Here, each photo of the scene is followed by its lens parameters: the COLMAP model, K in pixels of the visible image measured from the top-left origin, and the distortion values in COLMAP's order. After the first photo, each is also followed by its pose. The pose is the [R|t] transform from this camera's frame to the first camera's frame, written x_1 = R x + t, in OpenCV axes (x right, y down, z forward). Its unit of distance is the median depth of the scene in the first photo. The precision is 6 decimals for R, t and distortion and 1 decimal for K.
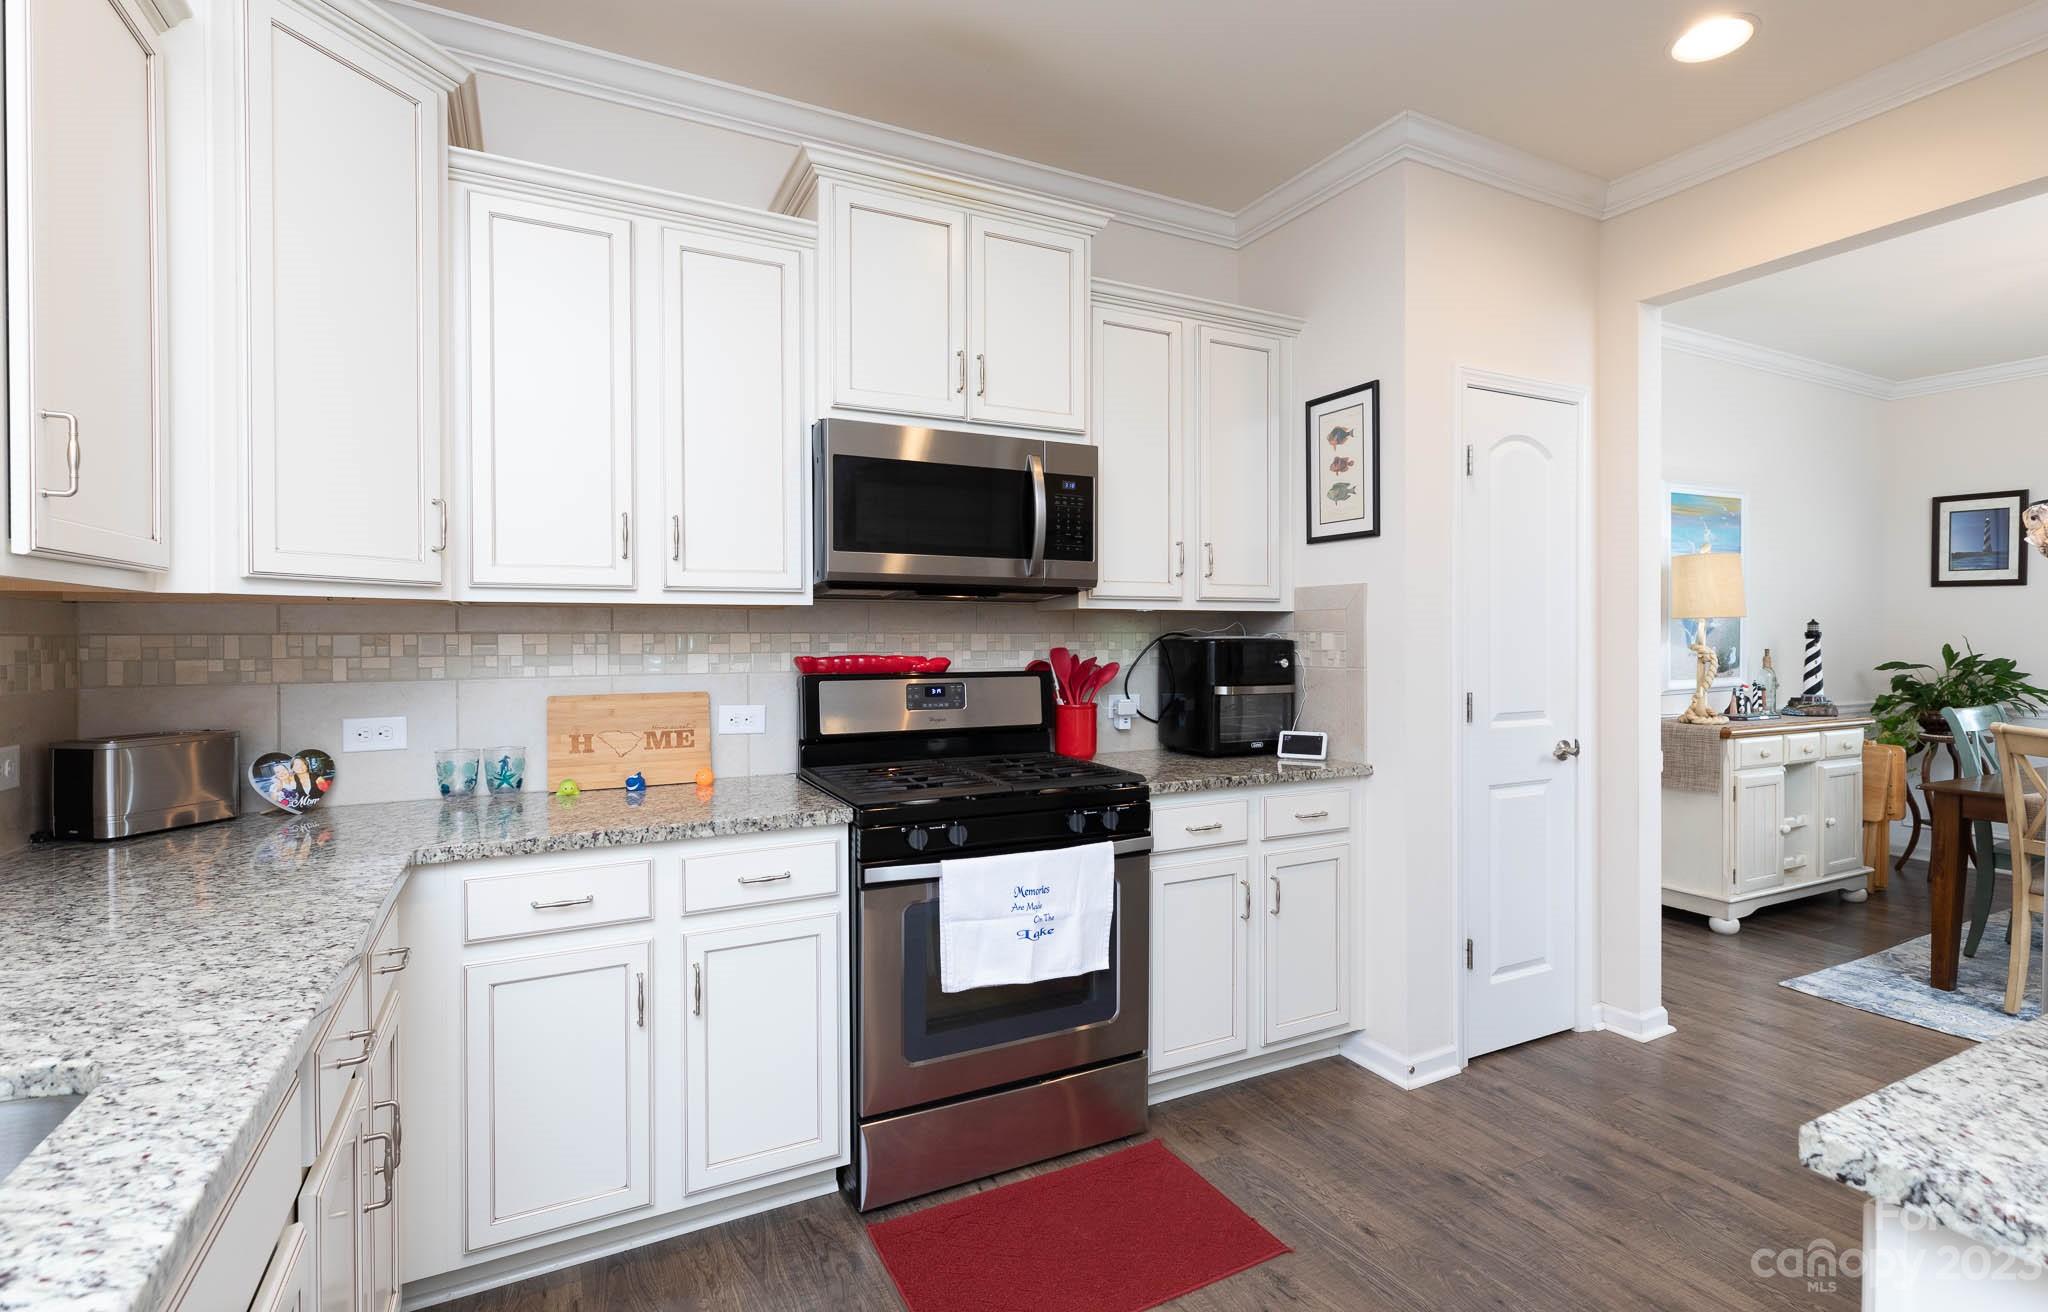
lens RADIAL K [[980.3, 0, 1083.0], [0, 980.3, 649.3], [0, 0, 1]] dist [0.000407, 0.000480]
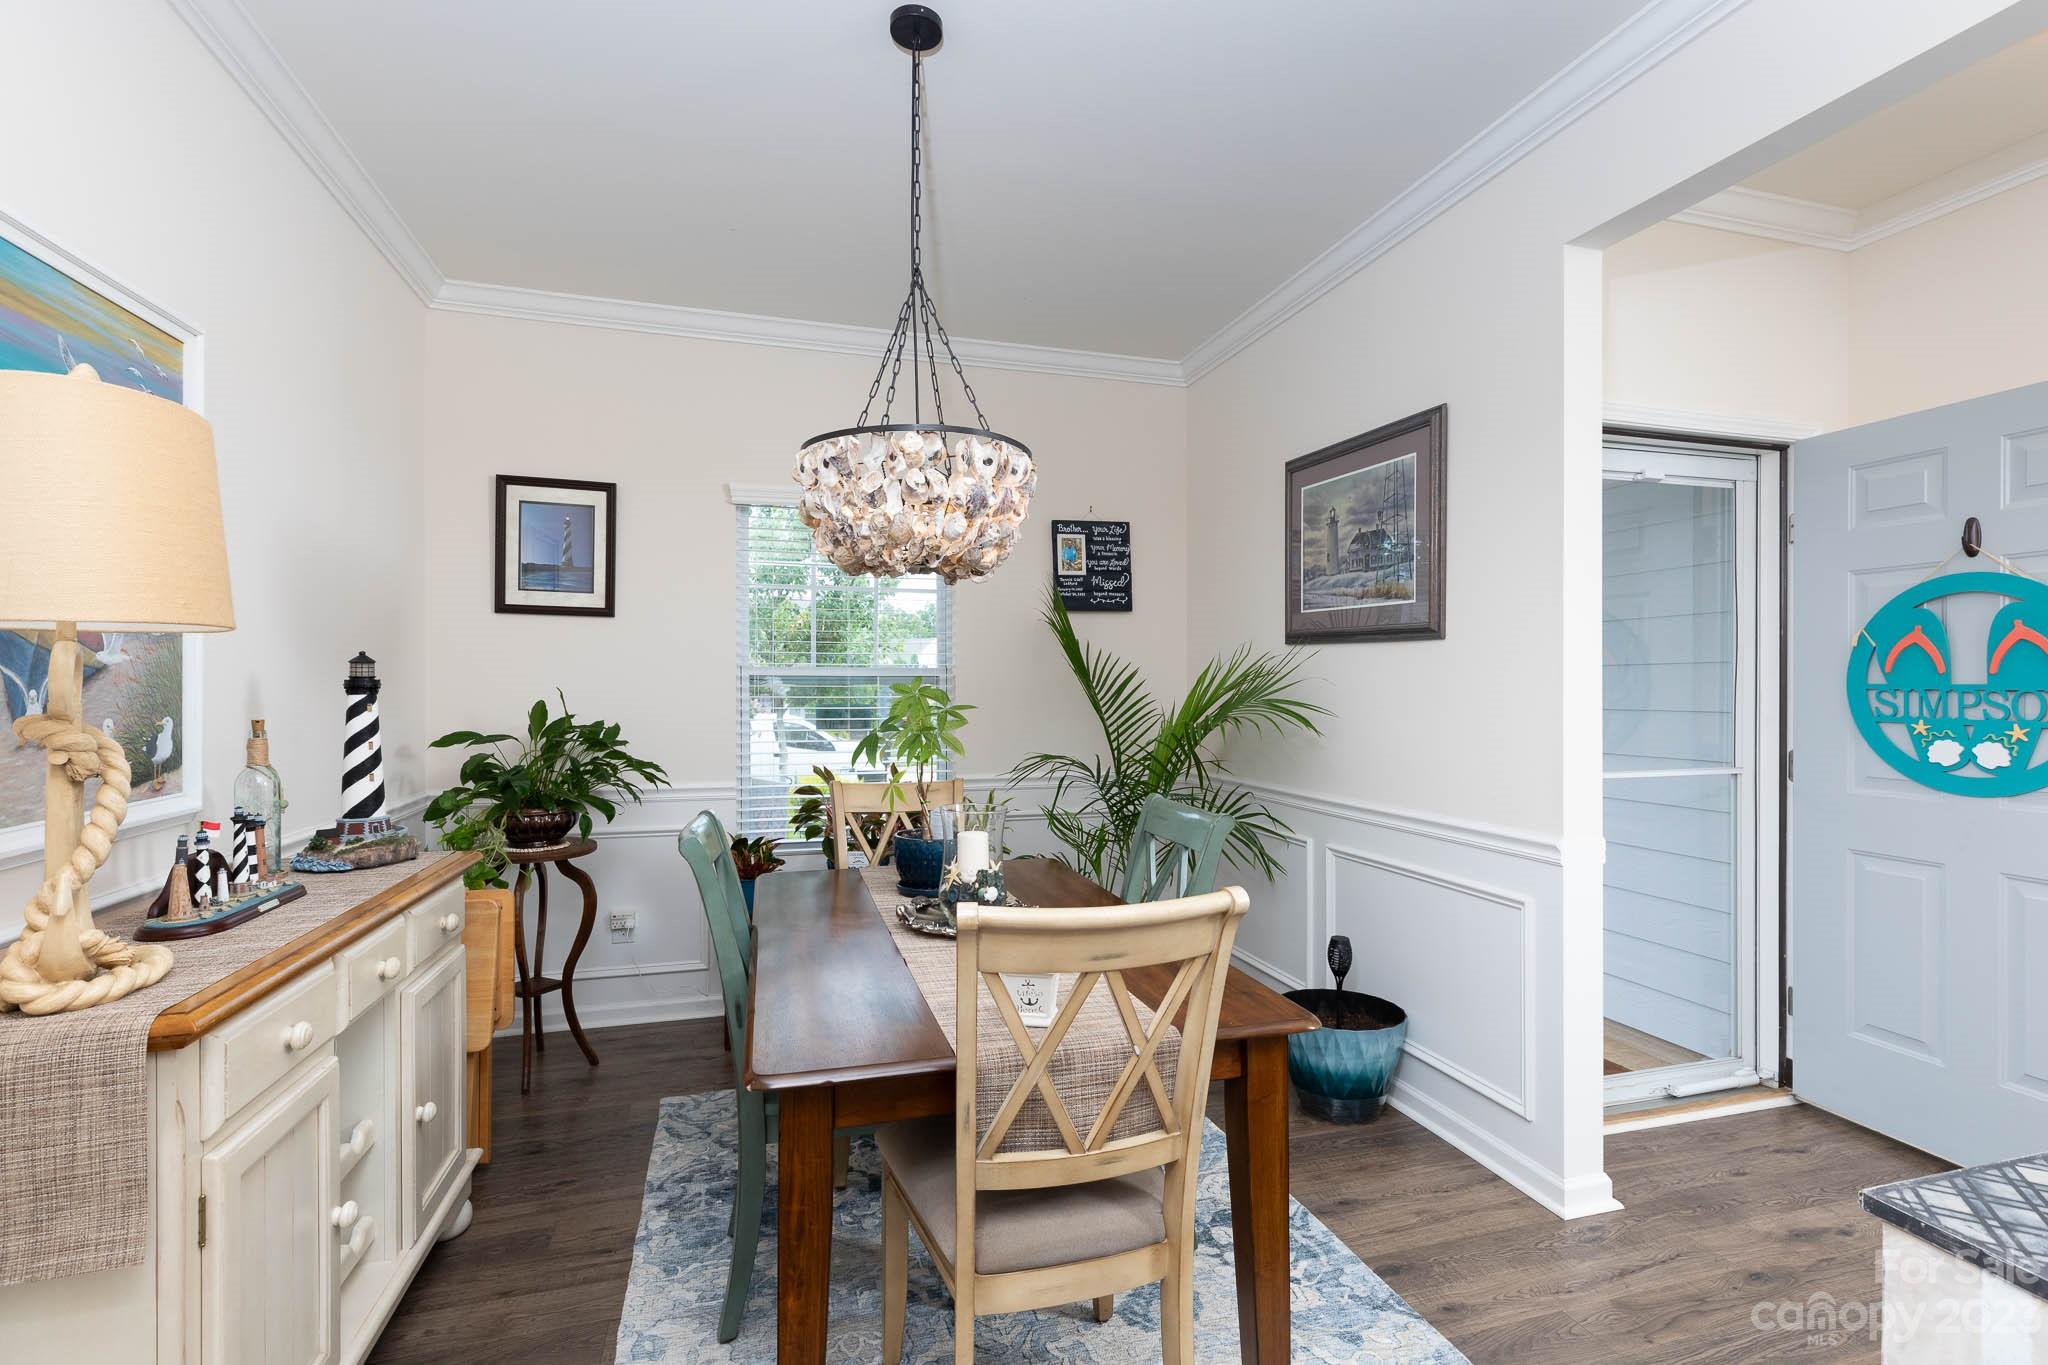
lens RADIAL K [[938.8, 0, 1028.2], [0, 938.8, 690.3], [0, 0, 1]] dist [0.000605, 0.000592]
pose [[0.212138, -0.002361, 0.977237, 0.603983], [0.011852, 0.999930, -0.000157, -0.014484], [-0.977168, 0.011616, 0.212151, 0.952576]]
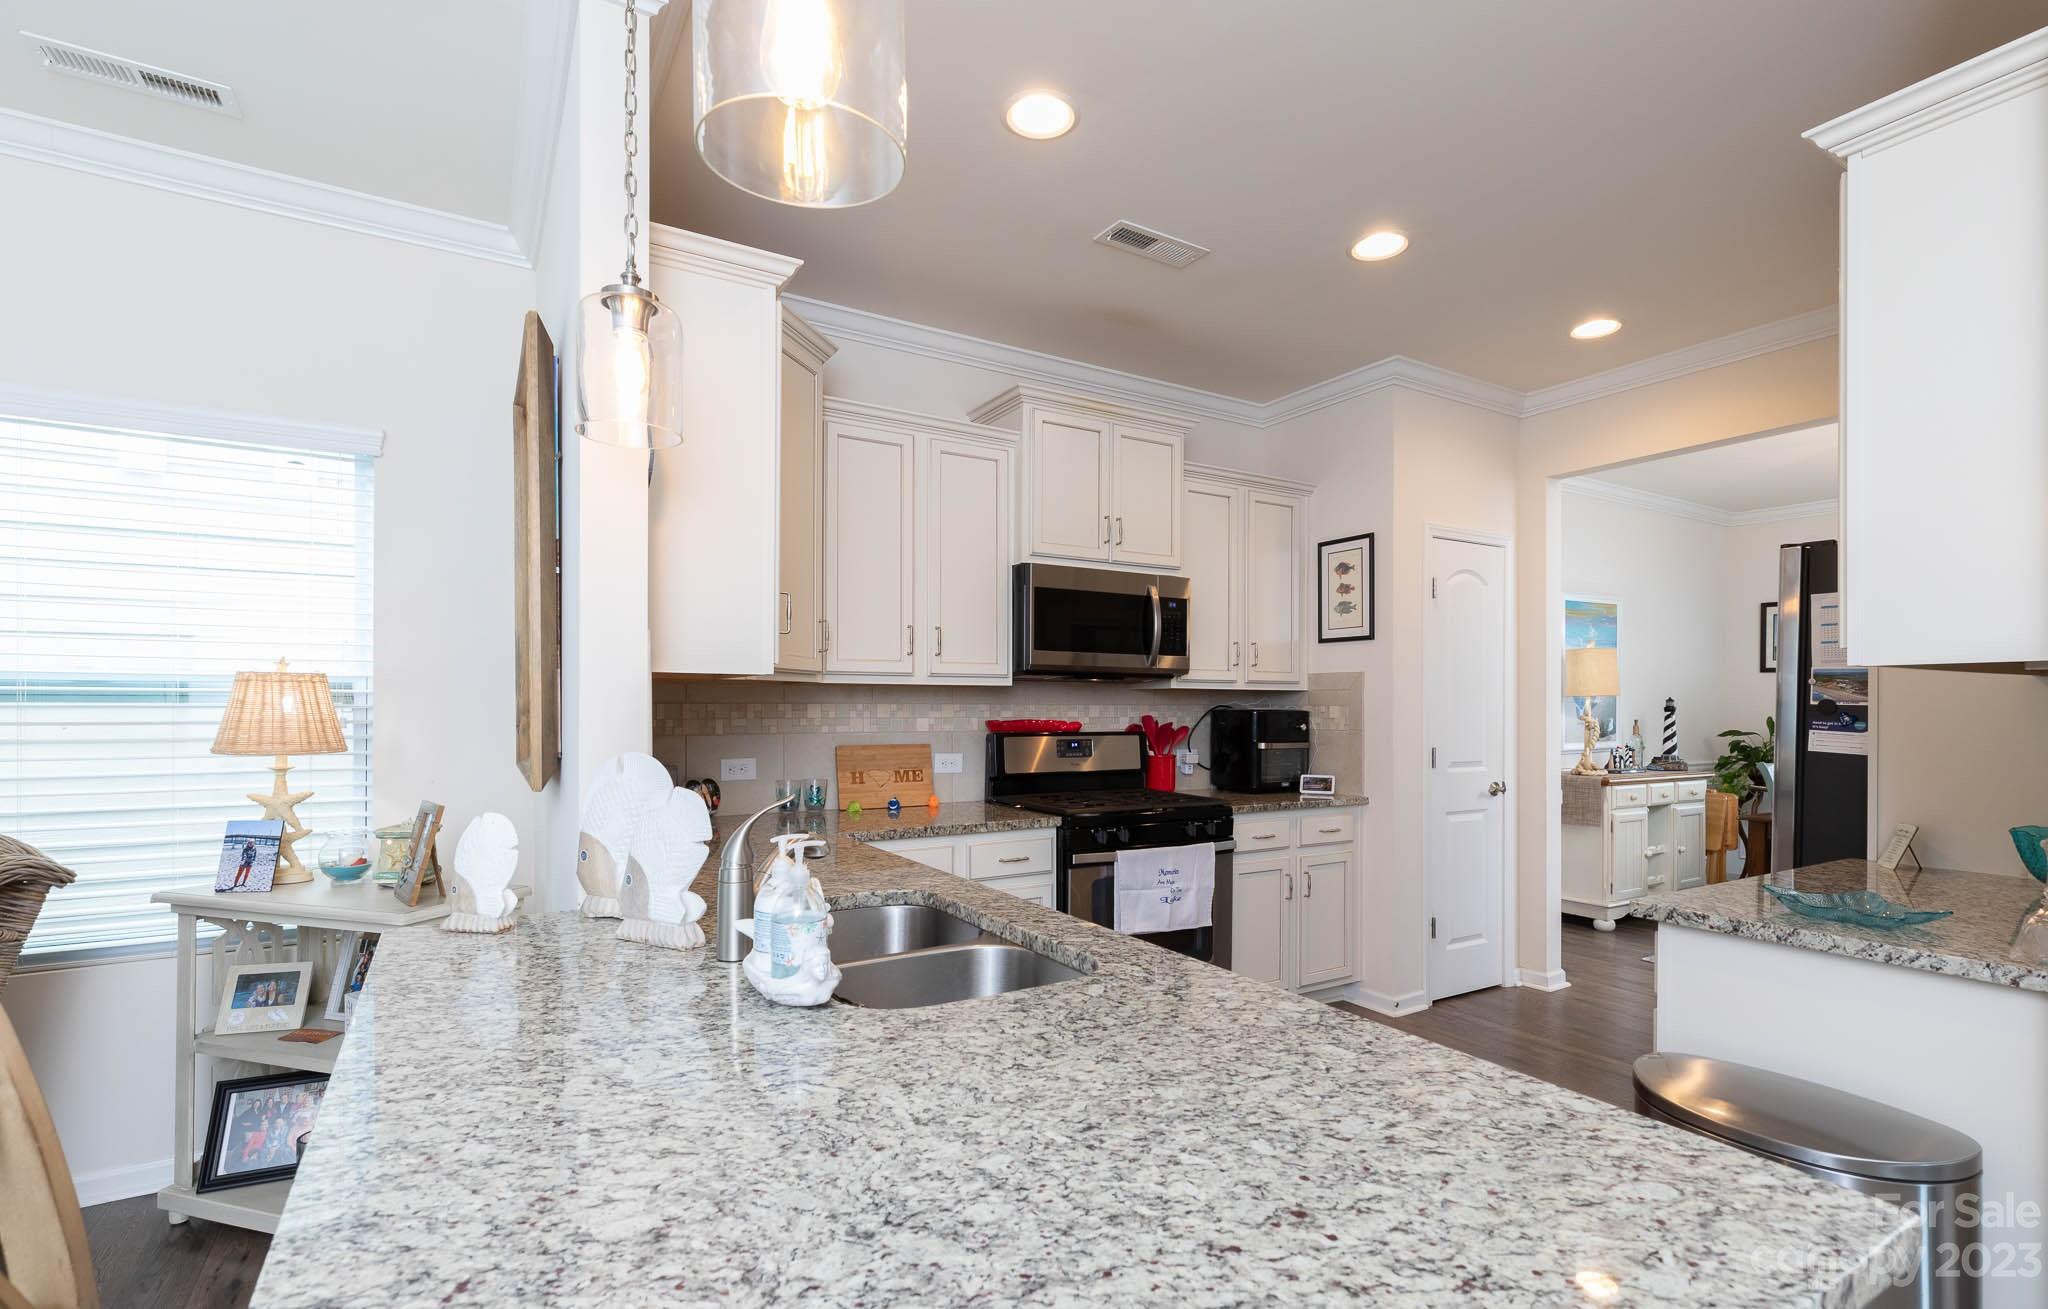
lens RADIAL K [[947.3, 0, 1051.7], [0, 947.3, 712.2], [0, 0, 1]] dist [0.000084, 0.000002]
pose [[0.998745, 0.005075, 0.049830, -0.231283], [-0.004678, 0.999956, -0.008078, 0.005567], [-0.049869, 0.007835, 0.998725, -0.358102]]
